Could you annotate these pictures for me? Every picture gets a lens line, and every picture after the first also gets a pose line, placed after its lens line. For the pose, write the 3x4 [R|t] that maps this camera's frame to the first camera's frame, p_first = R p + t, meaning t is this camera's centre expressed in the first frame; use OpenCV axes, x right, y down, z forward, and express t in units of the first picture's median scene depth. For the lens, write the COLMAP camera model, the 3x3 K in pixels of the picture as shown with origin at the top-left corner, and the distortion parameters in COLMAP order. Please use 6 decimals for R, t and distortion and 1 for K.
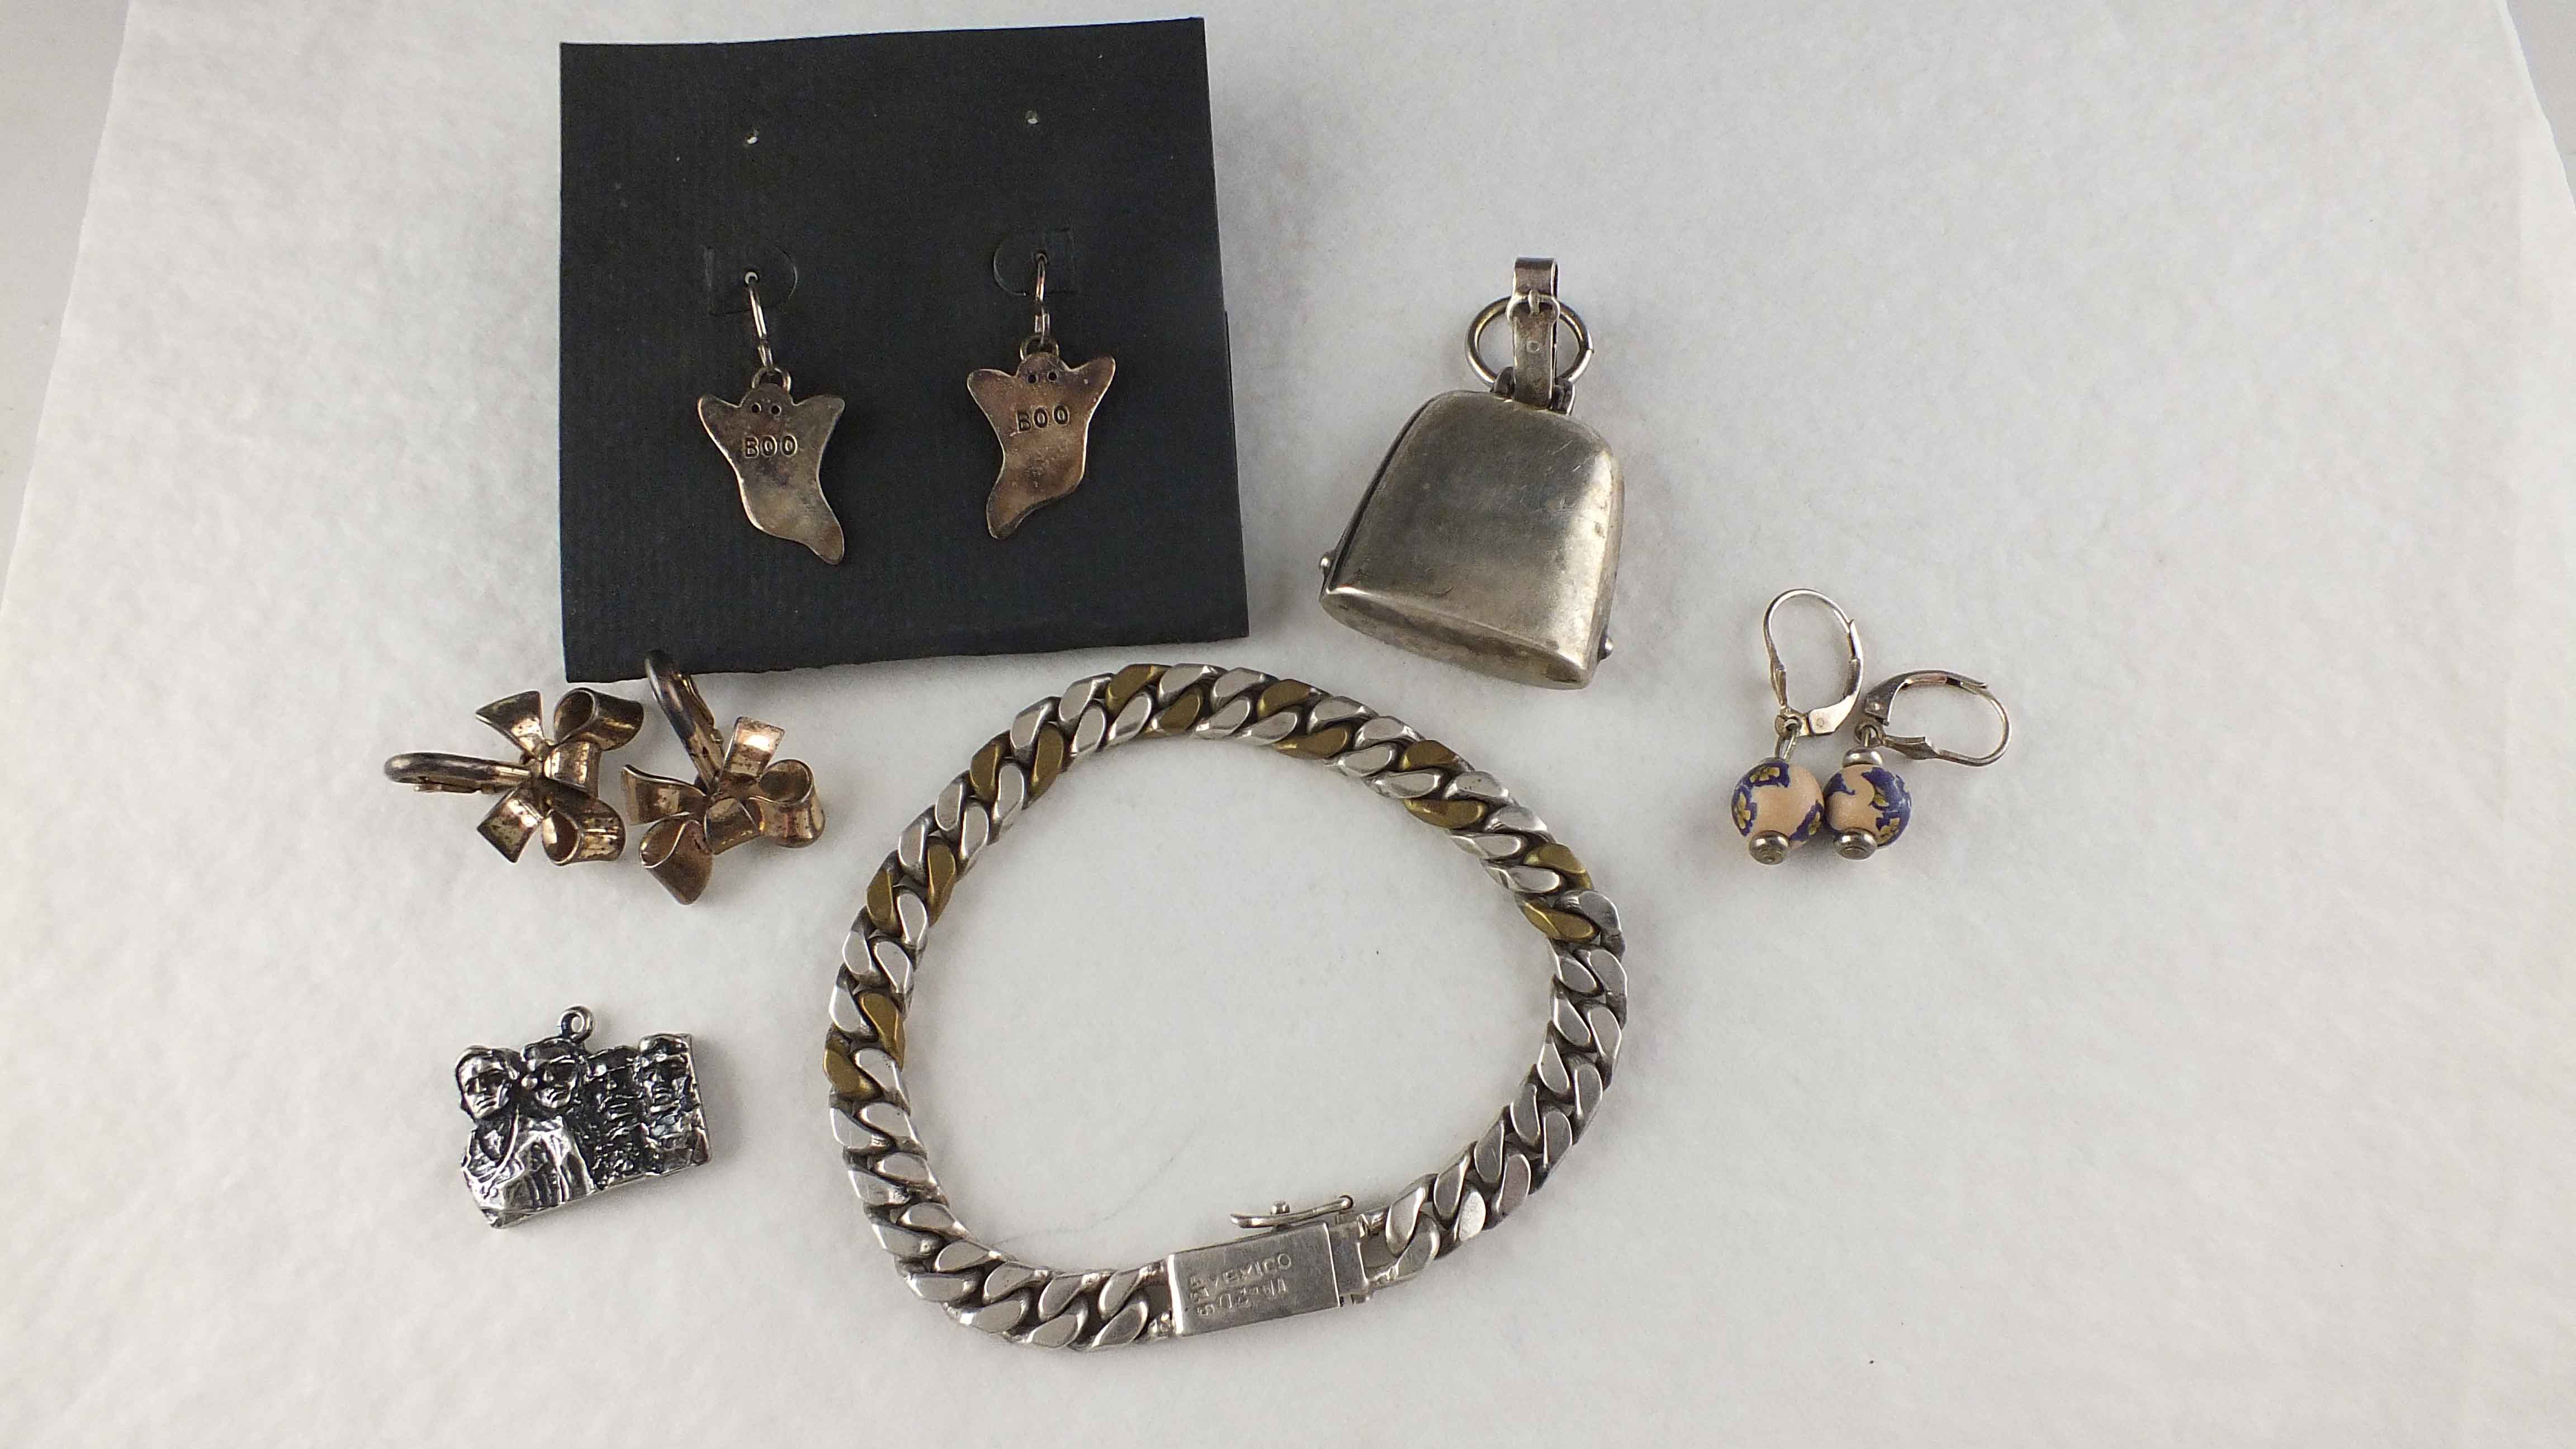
lens RADIAL K [[1790.4, 0, 1212.6], [0, 1790.4, 753.1], [0, 0, 1]] dist [-0.034177, 0.000058]
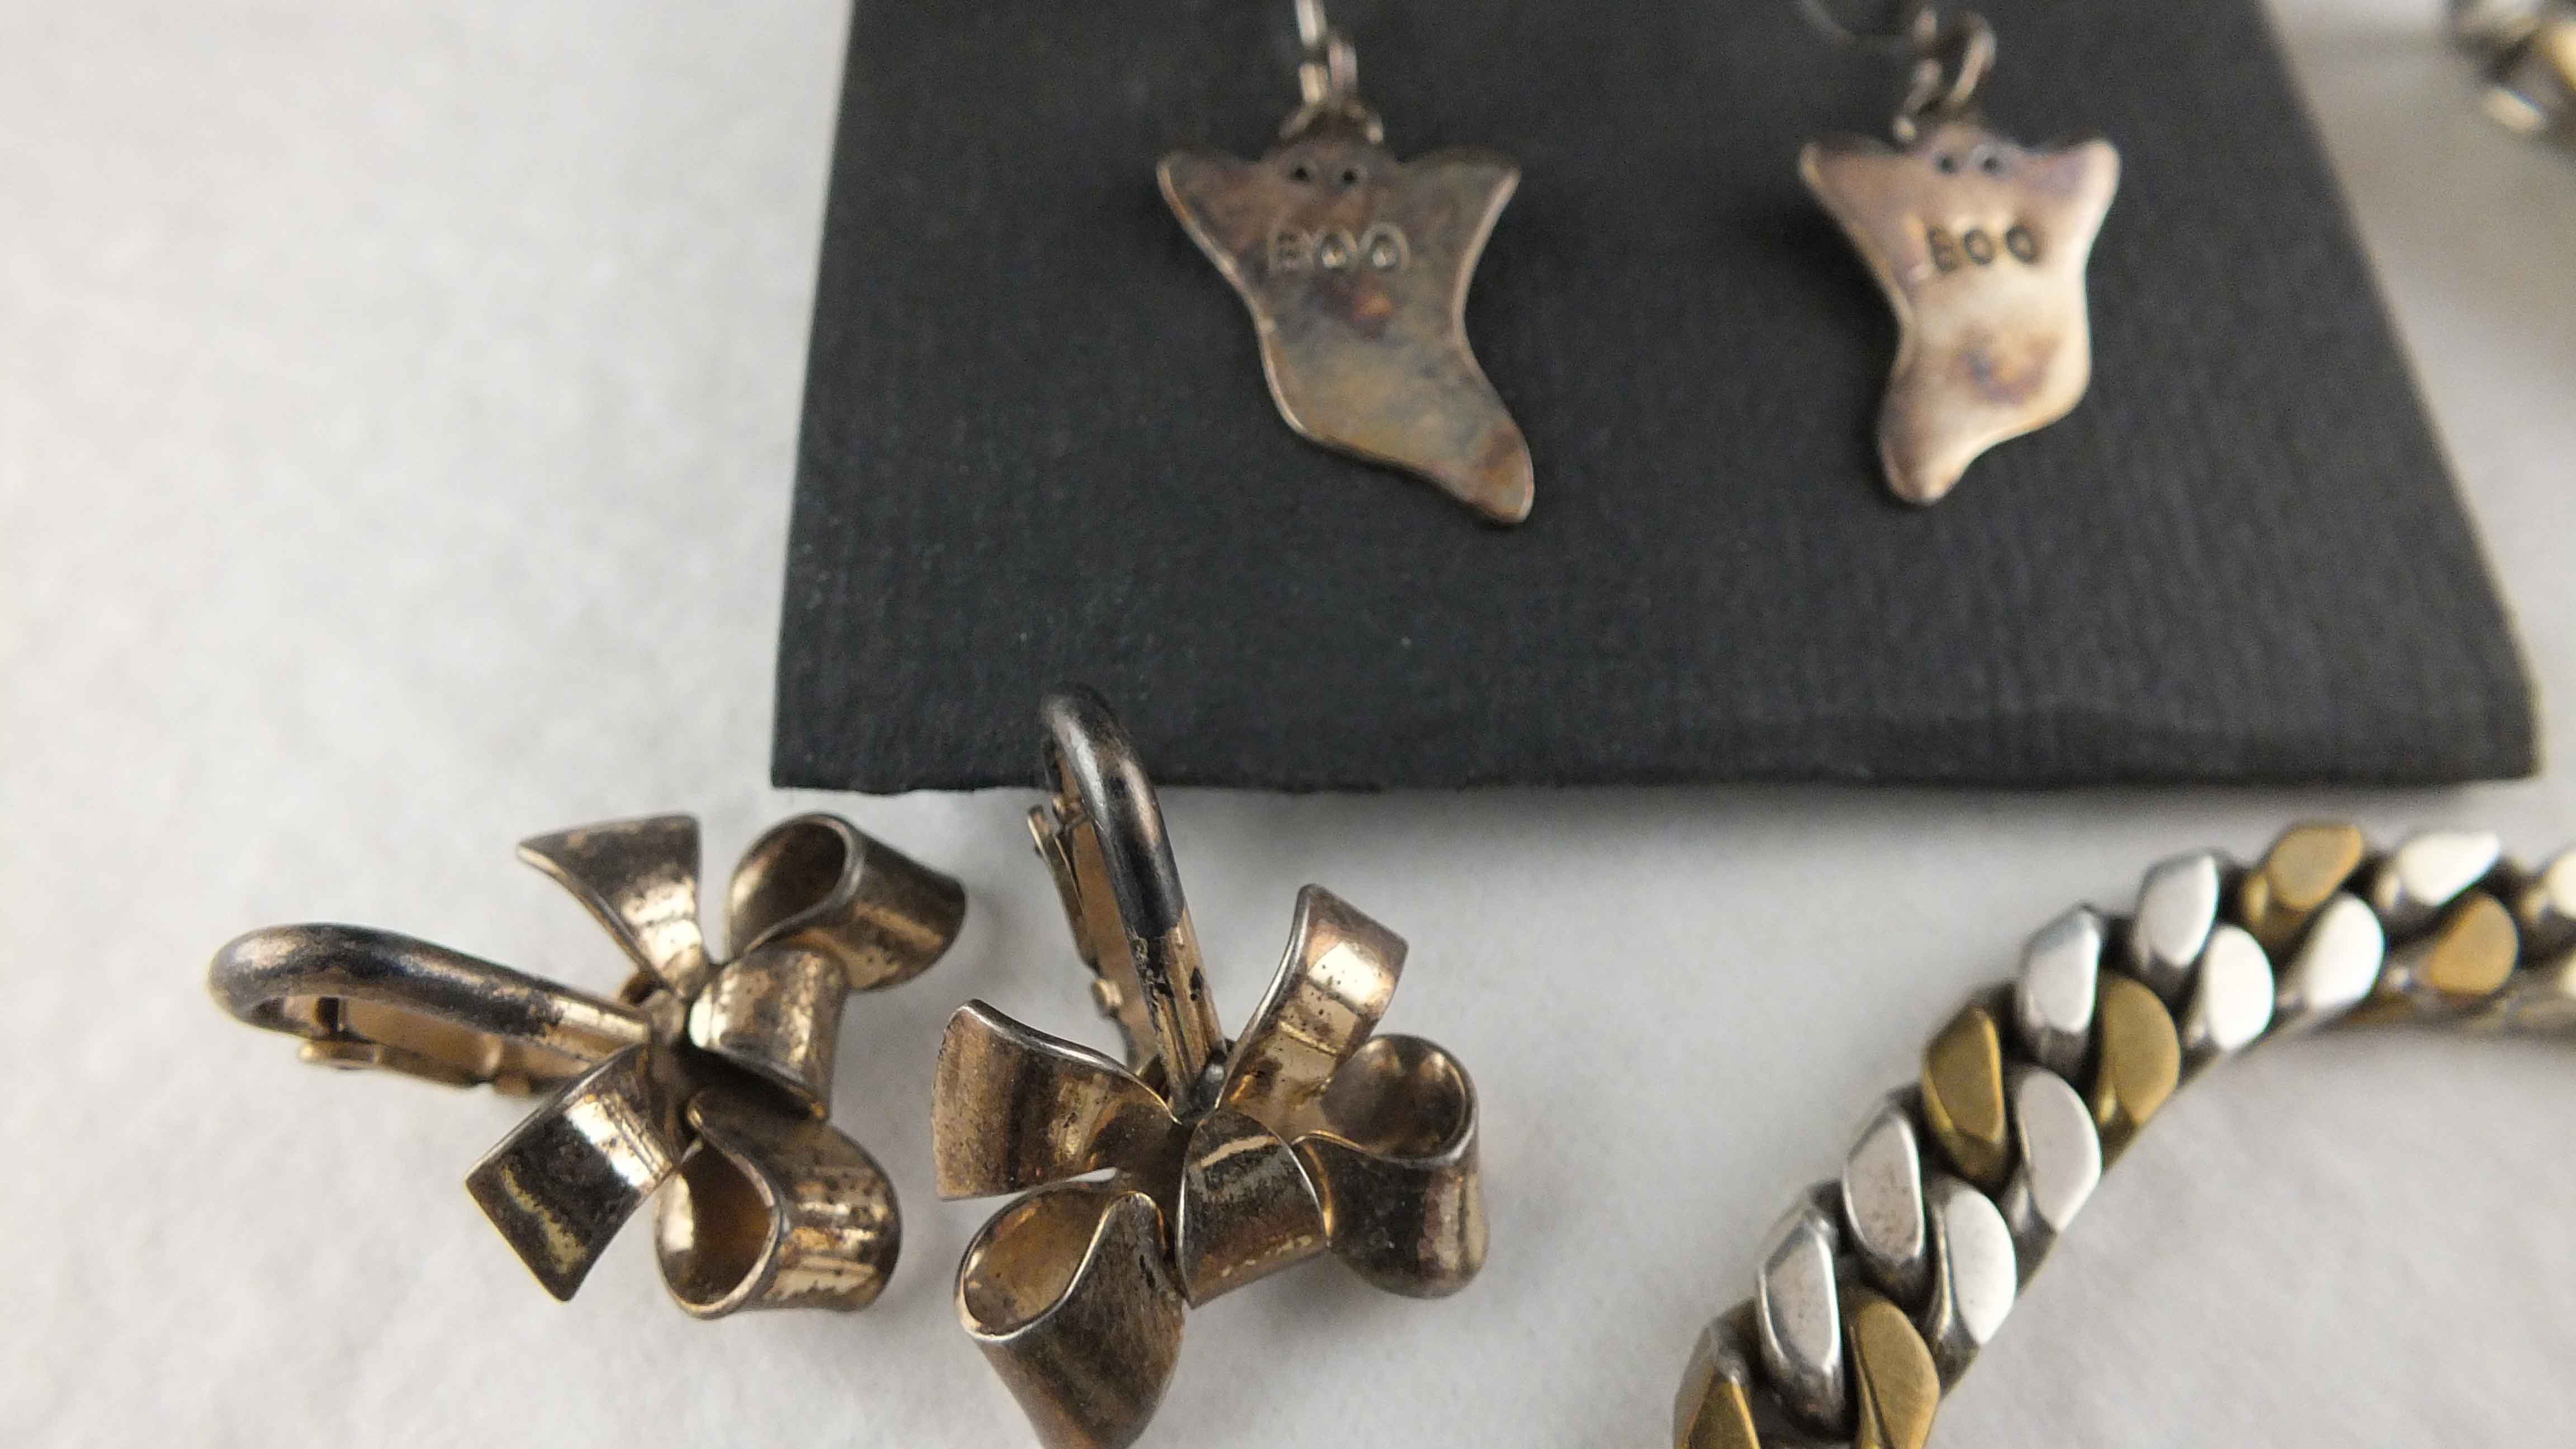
lens RADIAL K [[1790.4, 0, 1212.6], [0, 1790.4, 753.1], [0, 0, 1]] dist [-0.034177, 0.000058]
pose [[0.998791, 0.034795, -0.034738, -0.273283], [-0.043004, 0.960728, -0.274141, 0.050400], [0.023835, 0.275303, 0.961062, 0.680304]]
